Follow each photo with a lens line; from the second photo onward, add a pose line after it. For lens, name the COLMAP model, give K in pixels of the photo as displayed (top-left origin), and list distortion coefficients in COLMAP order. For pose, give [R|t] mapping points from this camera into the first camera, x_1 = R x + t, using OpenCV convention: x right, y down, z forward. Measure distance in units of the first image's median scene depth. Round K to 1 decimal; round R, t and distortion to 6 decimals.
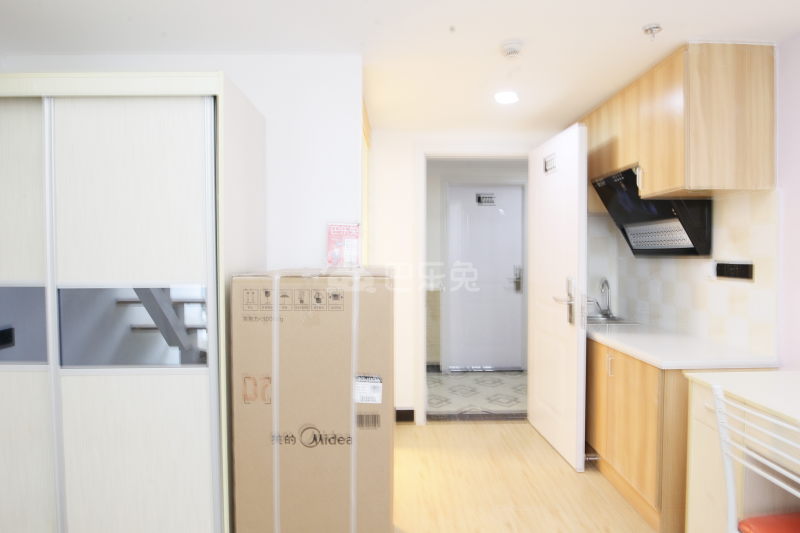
lens RADIAL K [[476.9, 0, 401.0], [0, 476.9, 262.2], [0, 0, 1]] dist [-0.030507, 0.001032]
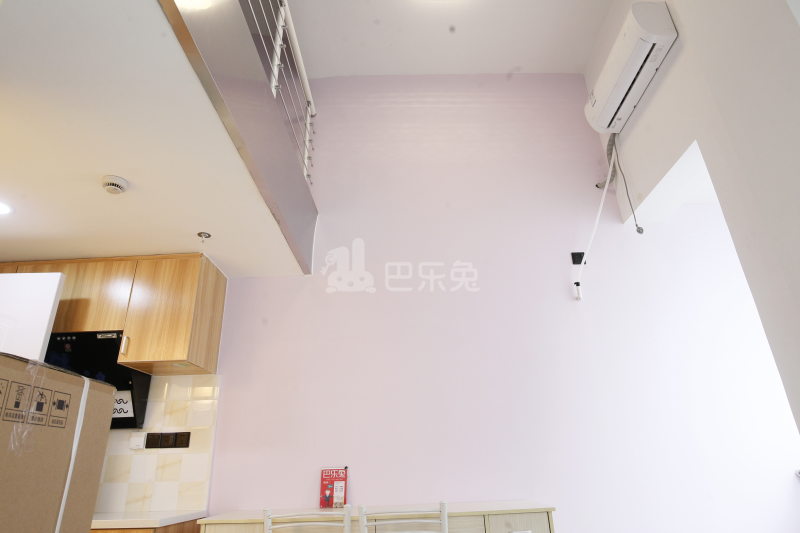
lens RADIAL K [[473.3, 0, 400.6], [0, 473.3, 264.7], [0, 0, 1]] dist [-0.030511, 0.001743]
pose [[0.045136, 0.397885, 0.916324, -0.750749], [0.063920, 0.914229, -0.400124, 0.177362], [-0.996934, 0.076632, 0.015831, 0.522888]]
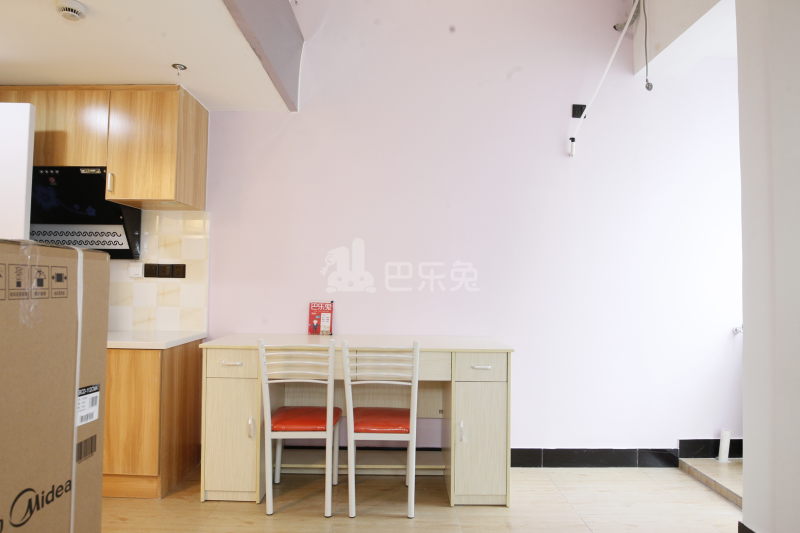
lens RADIAL K [[475.7, 0, 400.2], [0, 475.7, 265.9], [0, 0, 1]] dist [-0.029857, 0.001219]
pose [[0.016393, 0.035569, 0.999233, -0.789408], [0.013998, 0.999261, -0.035800, 0.086159], [-0.999768, 0.014574, 0.015883, 0.501935]]
